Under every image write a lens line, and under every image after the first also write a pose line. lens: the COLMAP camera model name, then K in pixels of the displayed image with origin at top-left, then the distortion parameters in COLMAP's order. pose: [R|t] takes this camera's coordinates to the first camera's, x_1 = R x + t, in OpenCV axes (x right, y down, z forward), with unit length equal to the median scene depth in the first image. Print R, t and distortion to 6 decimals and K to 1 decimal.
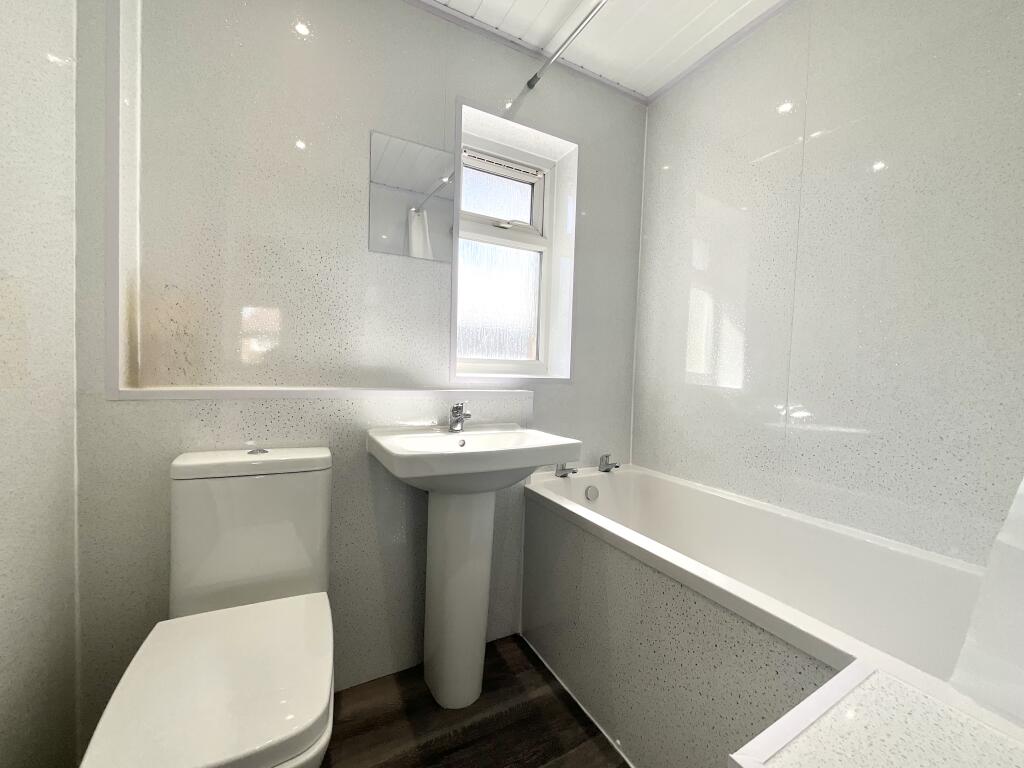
lens RADIAL K [[413.1, 0, 512.7], [0, 413.1, 386.5], [0, 0, 1]] dist [0.003954, 0.001544]
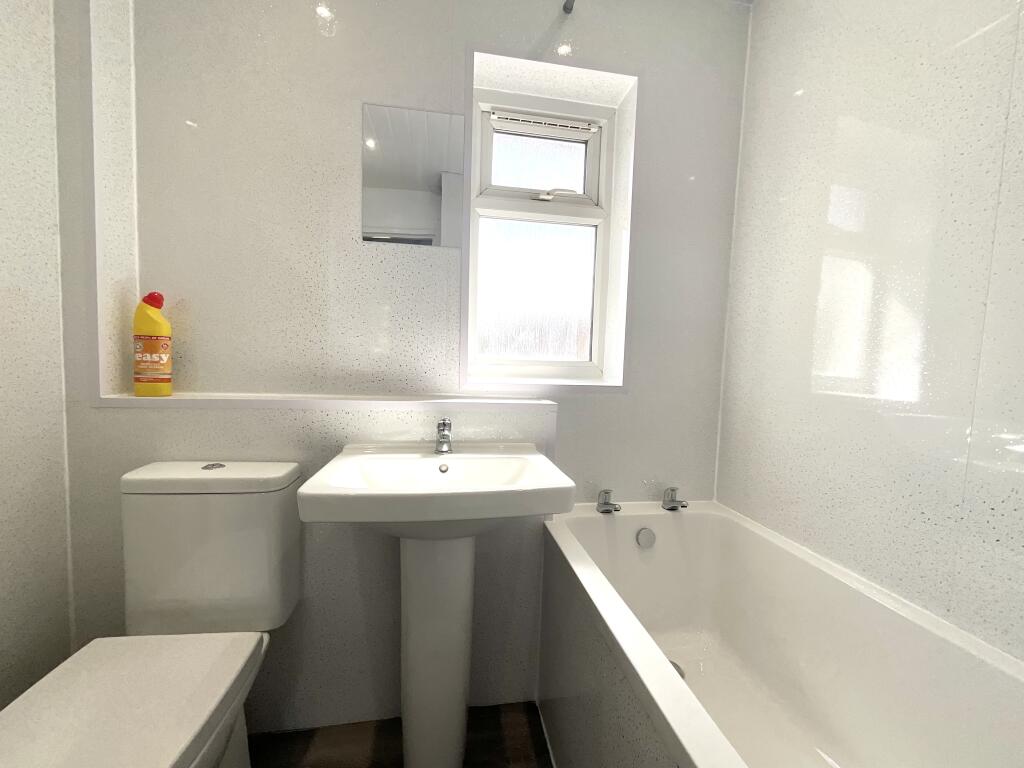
lens RADIAL K [[413.1, 0, 511.4], [0, 413.1, 384.3], [0, 0, 1]] dist [0.003954, 0.001544]
pose [[0.948240, 0.022921, -0.316726, 0.187325], [-0.016763, 0.999614, 0.022154, -0.036469], [0.317111, -0.015698, 0.948258, 0.197827]]
